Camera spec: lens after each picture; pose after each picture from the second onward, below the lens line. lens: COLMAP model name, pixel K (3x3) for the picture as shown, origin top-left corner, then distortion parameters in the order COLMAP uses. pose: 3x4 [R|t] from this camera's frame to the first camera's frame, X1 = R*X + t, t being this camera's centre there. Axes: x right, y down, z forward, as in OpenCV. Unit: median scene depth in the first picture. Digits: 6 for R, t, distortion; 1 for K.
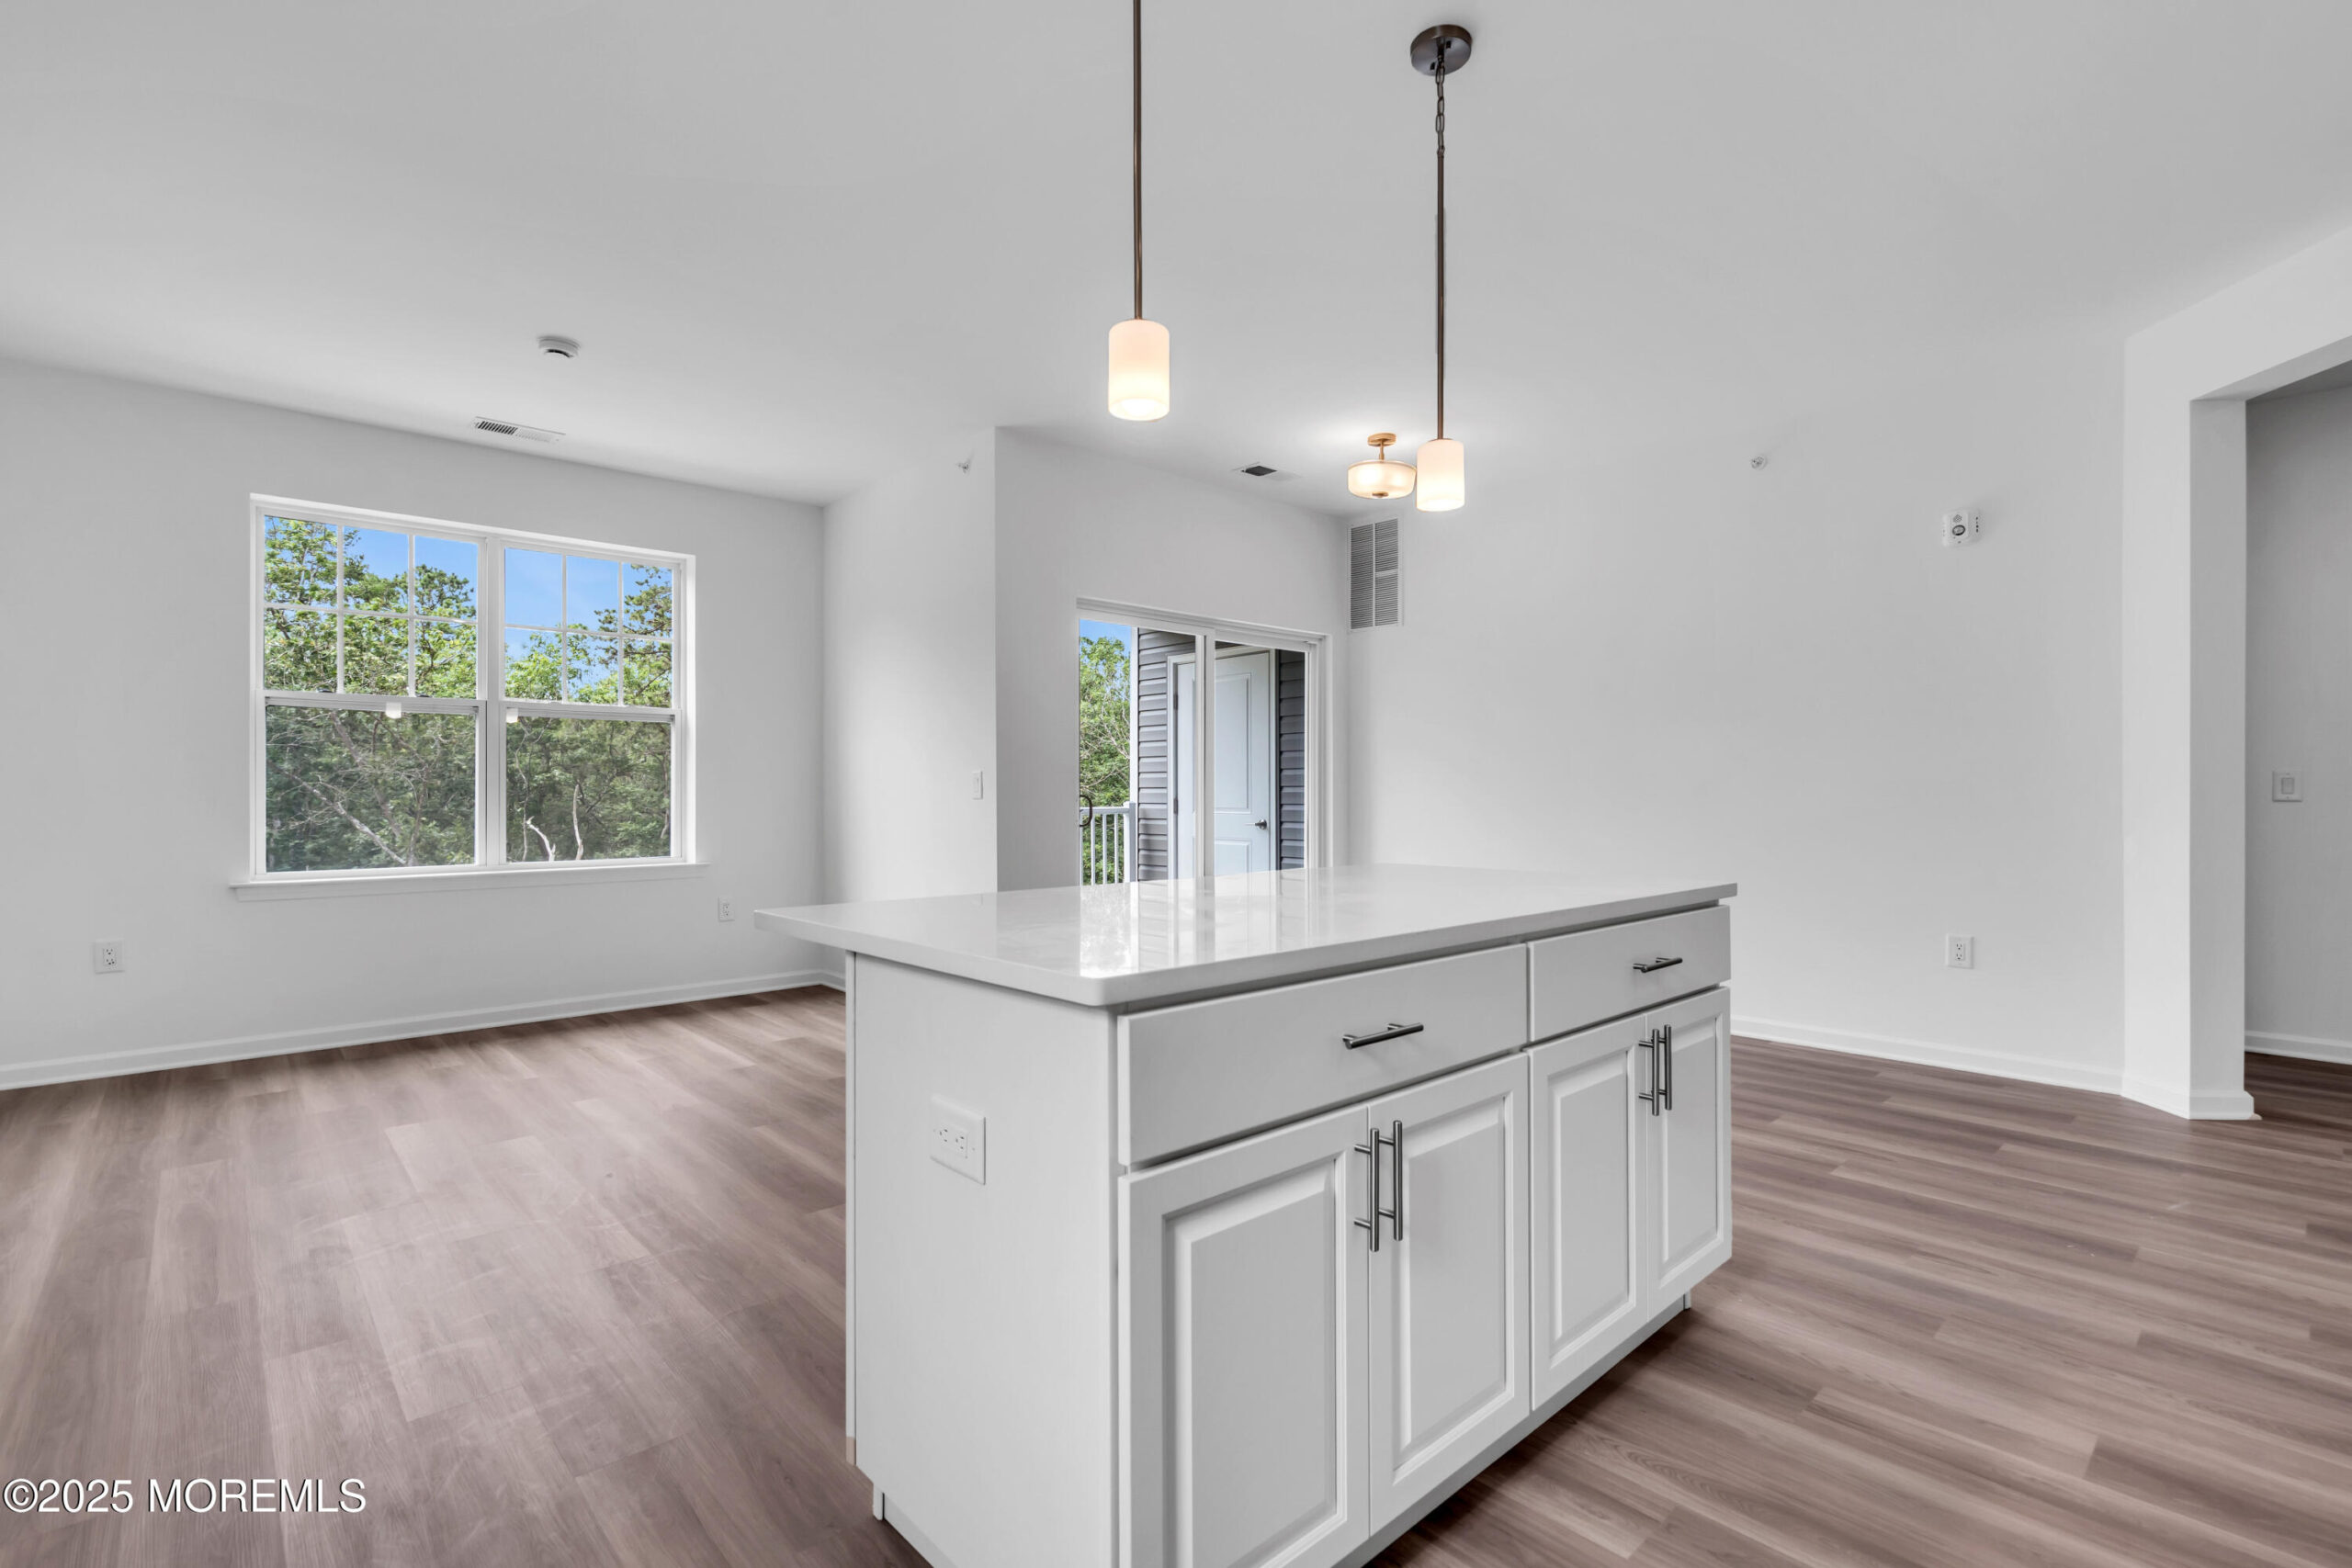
lens RADIAL K [[1068.5, 0, 1177.7], [0, 1068.5, 792.8], [0, 0, 1]] dist [-0.004455, 0.000658]
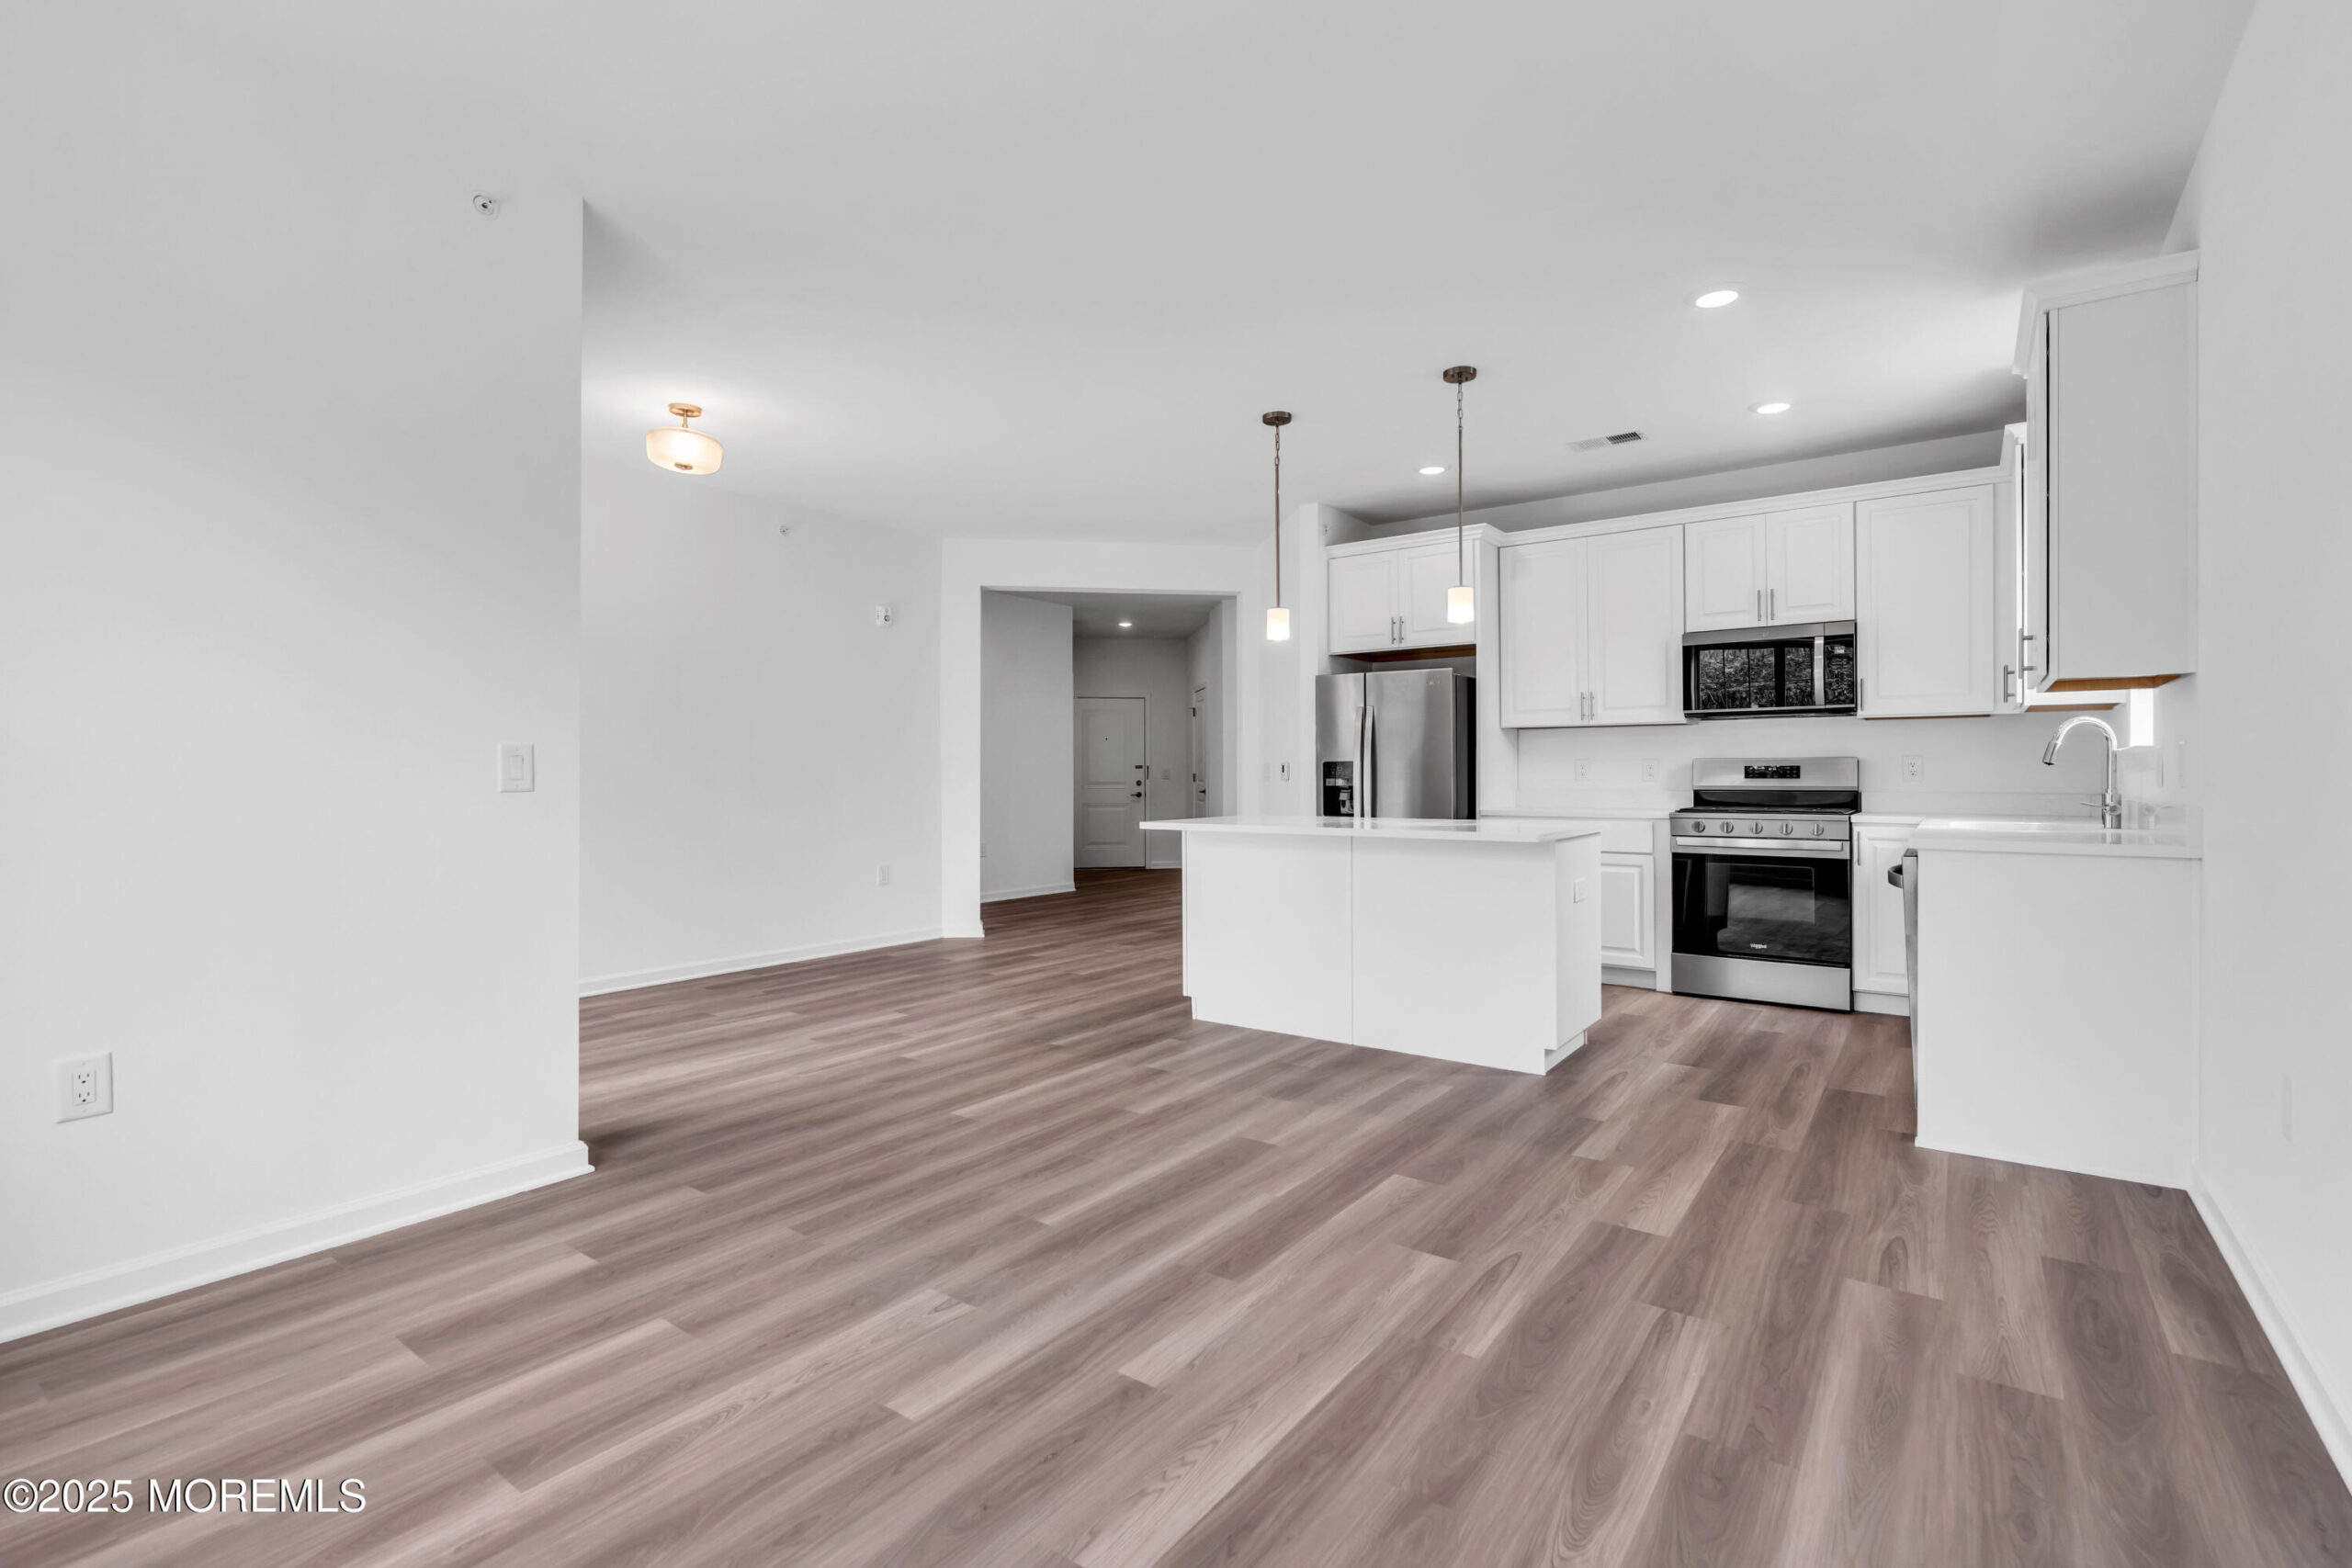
lens RADIAL K [[1068.5, 0, 1179.7], [0, 1068.5, 767.5], [0, 0, 1]] dist [-0.004455, 0.000658]
pose [[-0.194721, 0.009711, 0.980811, -1.428842], [0.004869, 0.999948, -0.008934, -0.000986], [-0.980847, 0.003036, -0.194758, 1.306519]]
